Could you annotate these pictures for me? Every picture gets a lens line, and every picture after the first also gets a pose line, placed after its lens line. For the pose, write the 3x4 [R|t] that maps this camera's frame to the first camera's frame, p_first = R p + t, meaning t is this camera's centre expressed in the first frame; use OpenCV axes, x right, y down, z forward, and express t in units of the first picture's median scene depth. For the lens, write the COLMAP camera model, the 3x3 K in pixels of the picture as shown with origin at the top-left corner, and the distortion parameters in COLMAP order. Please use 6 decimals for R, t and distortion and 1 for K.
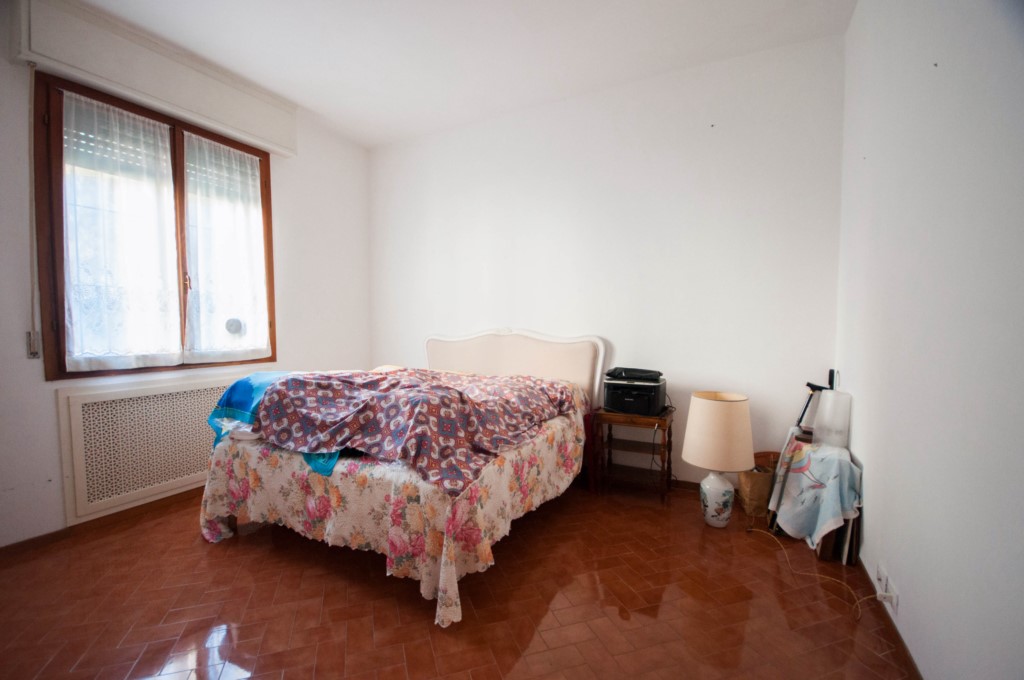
lens RADIAL K [[467.2, 0, 509.9], [0, 467.2, 343.1], [0, 0, 1]] dist [0.004279, -0.007654]
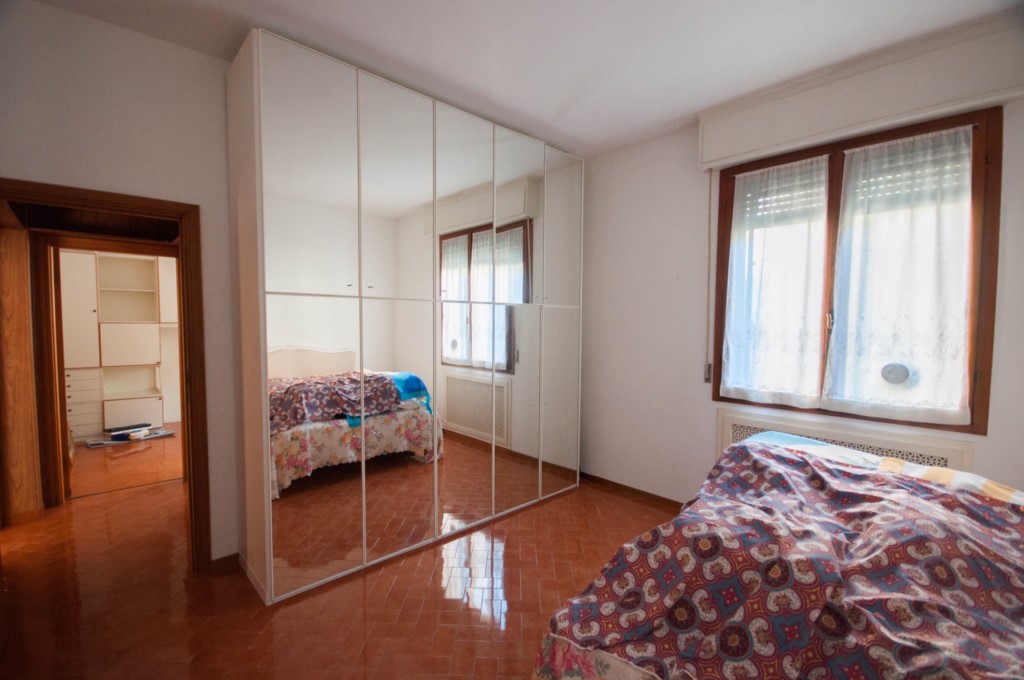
lens RADIAL K [[467.2, 0, 509.9], [0, 467.2, 343.1], [0, 0, 1]] dist [0.004279, -0.007654]
pose [[-0.357516, 0.029634, -0.933437, 0.391050], [-0.056355, 0.996990, 0.053236, -0.103183], [0.932205, 0.071637, -0.354770, 0.774030]]
